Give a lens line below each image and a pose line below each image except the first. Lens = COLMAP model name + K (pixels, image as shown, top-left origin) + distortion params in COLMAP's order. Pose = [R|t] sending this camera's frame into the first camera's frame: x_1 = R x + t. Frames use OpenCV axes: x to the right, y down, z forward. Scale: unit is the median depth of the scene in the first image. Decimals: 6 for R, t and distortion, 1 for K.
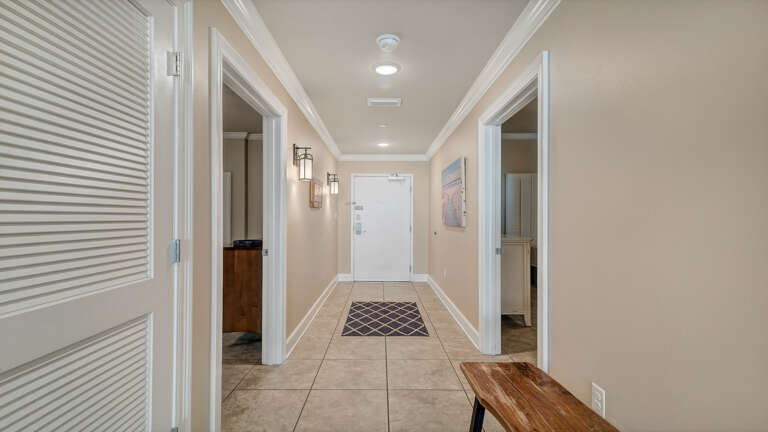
lens RADIAL K [[352.8, 0, 384.5], [0, 352.8, 218.0], [0, 0, 1]] dist [0.010577, -0.000103]
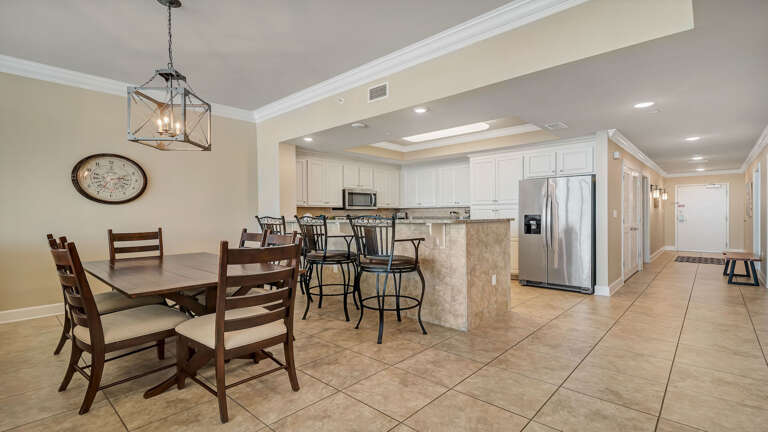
lens RADIAL K [[352.8, 0, 384.5], [0, 352.8, 218.0], [0, 0, 1]] dist [0.010577, -0.000103]
pose [[0.726219, -0.005102, -0.687445, 0.059861], [0.010172, 0.999943, 0.003325, 0.006622], [0.687389, -0.009407, 0.726229, -1.148888]]
